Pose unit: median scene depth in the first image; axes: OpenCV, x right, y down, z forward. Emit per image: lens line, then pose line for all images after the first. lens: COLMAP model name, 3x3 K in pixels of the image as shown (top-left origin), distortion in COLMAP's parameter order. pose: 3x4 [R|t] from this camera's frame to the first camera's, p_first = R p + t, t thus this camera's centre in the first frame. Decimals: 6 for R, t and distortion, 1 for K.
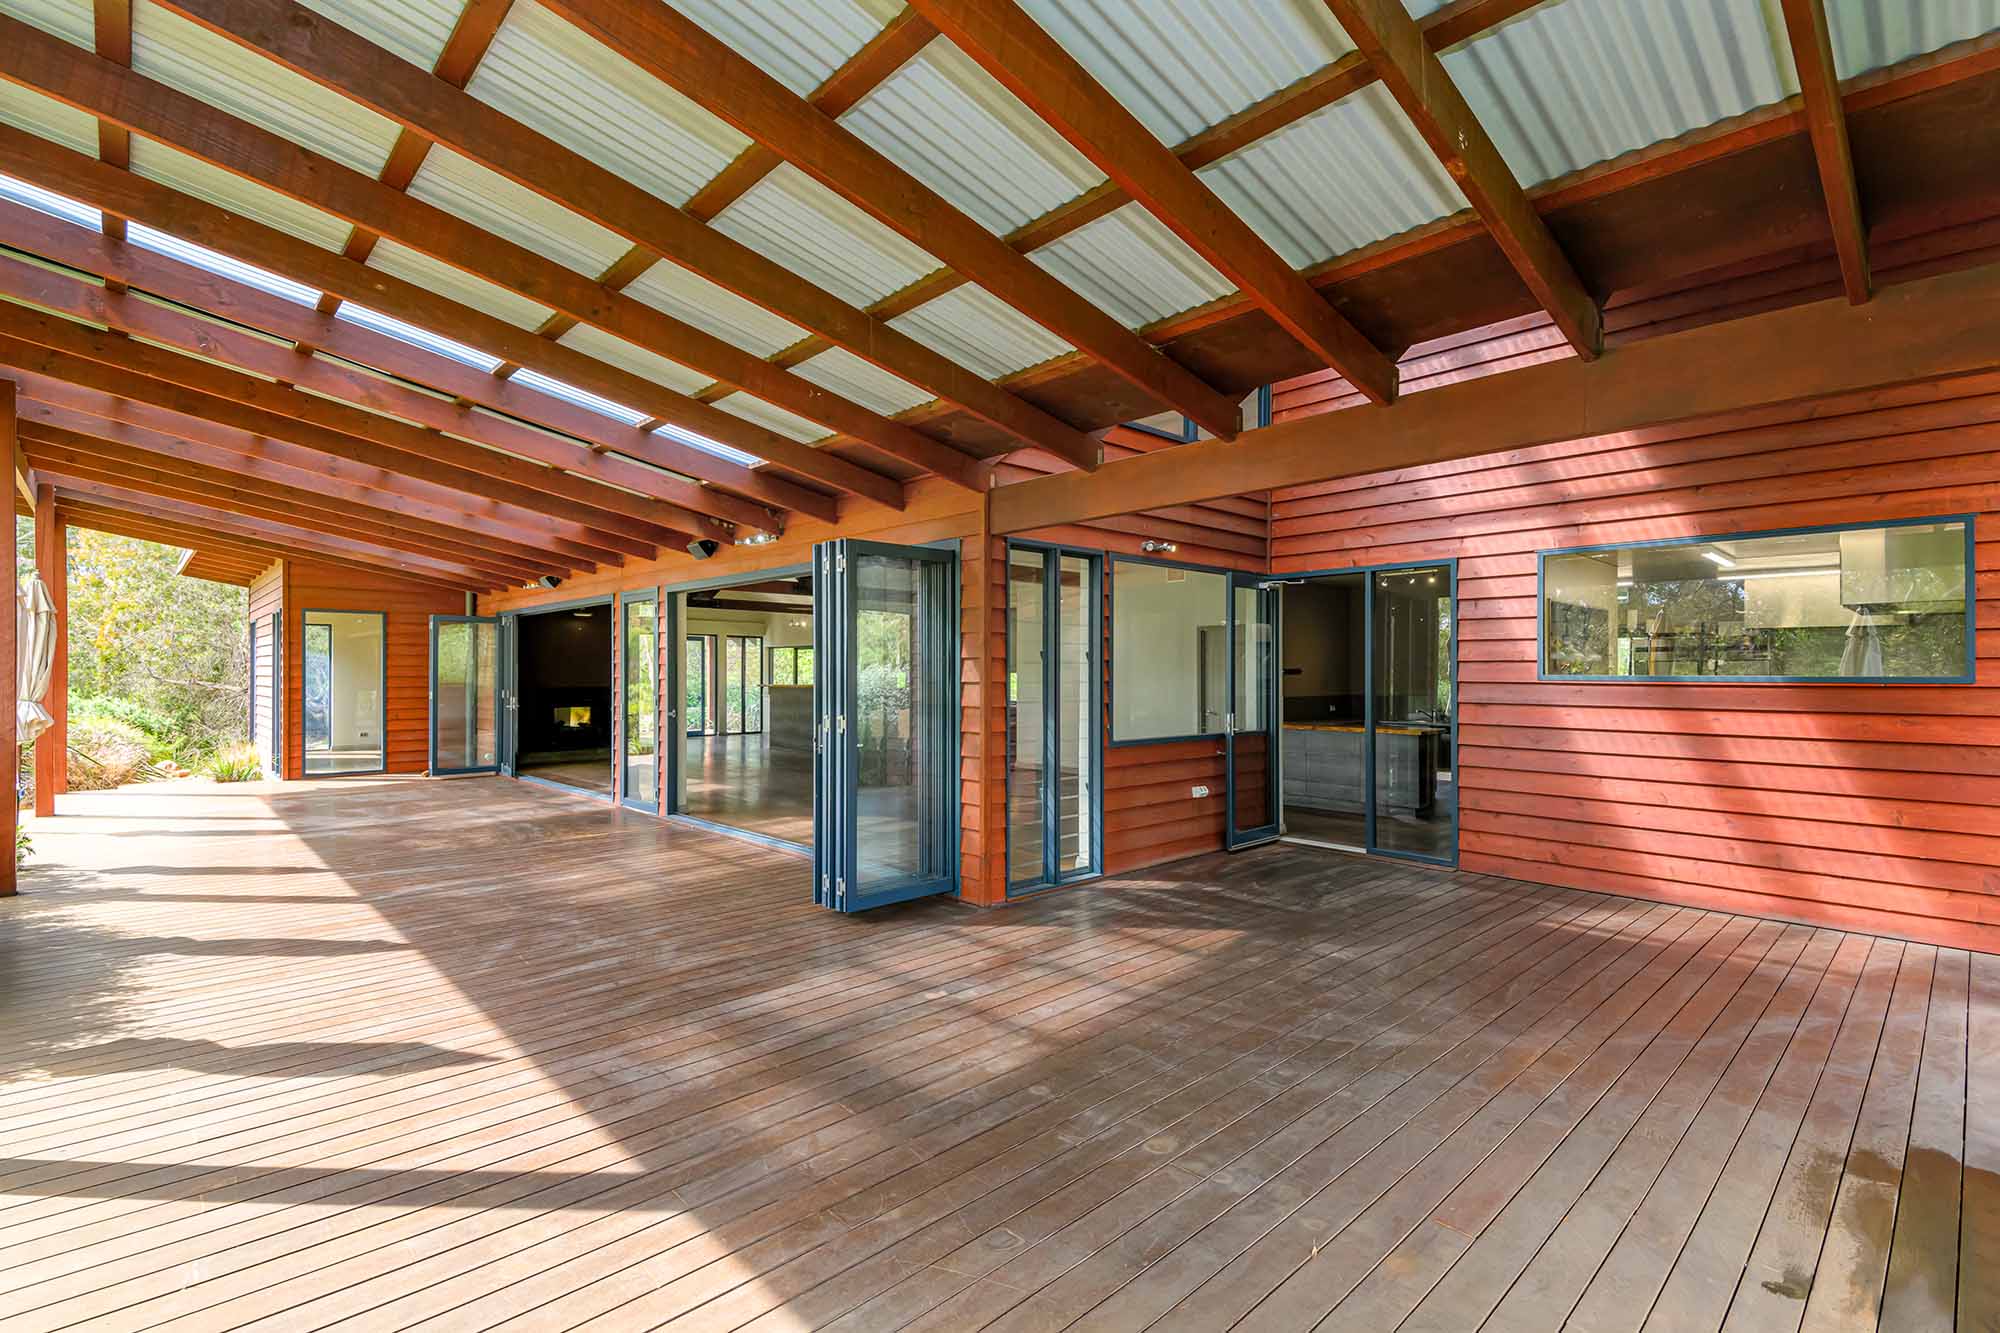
lens RADIAL K [[917.8, 0, 967.8], [0, 917.8, 655.6], [0, 0, 1]] dist [-0.000782, -0.011049]
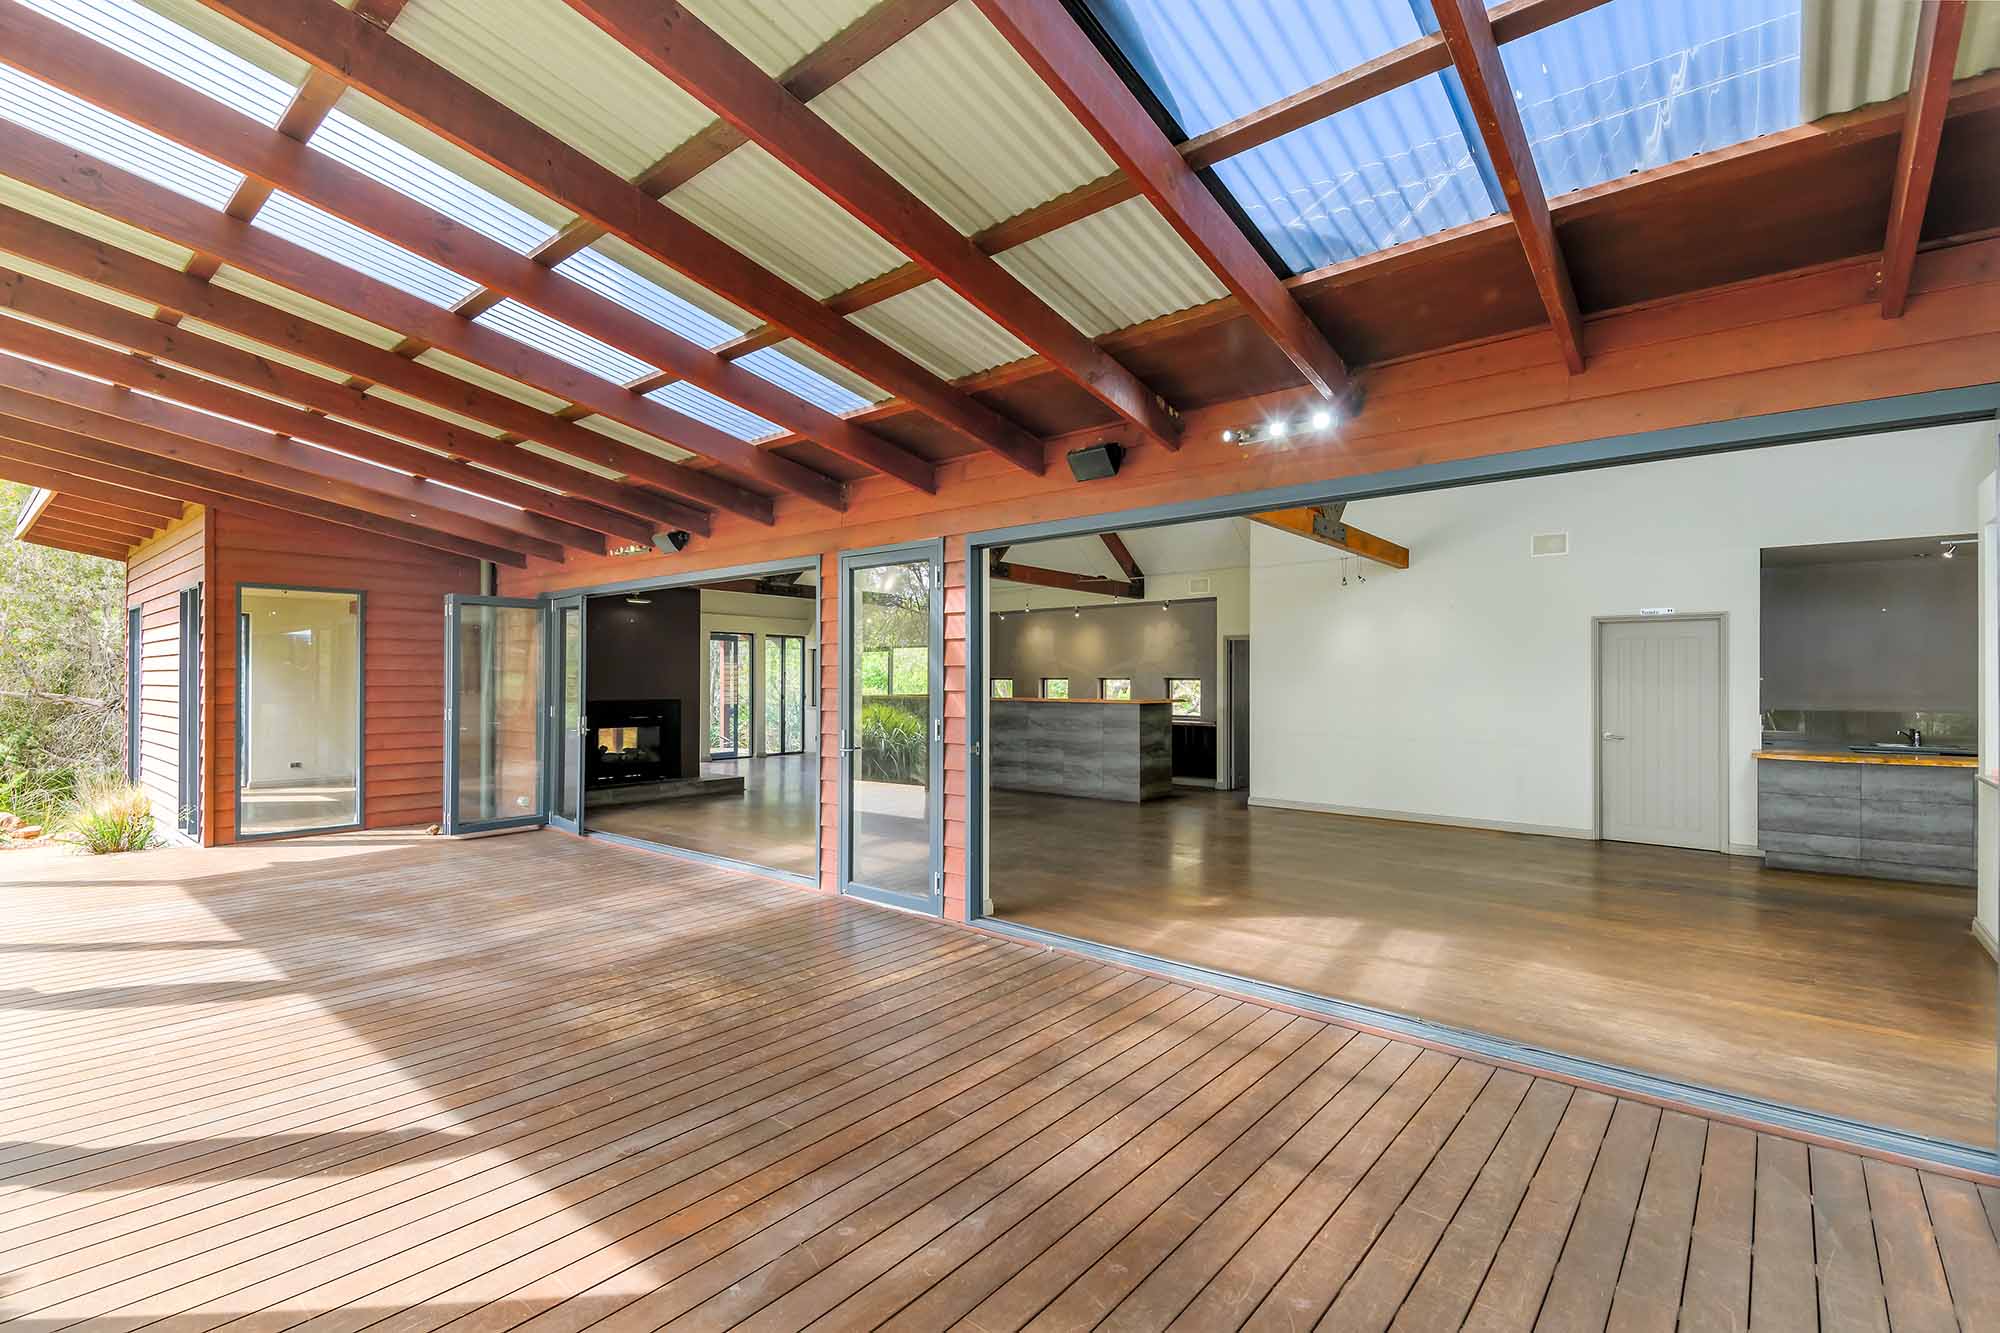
lens RADIAL K [[856.0, 0, 960.1], [0, 856.0, 639.2], [0, 0, 1]] dist [-0.035651, 0.010022]
pose [[0.989127, 0.005538, 0.146959, -0.199832], [-0.001292, 0.999579, -0.028973, 0.004105], [-0.147057, 0.028468, 0.988718, 0.217589]]
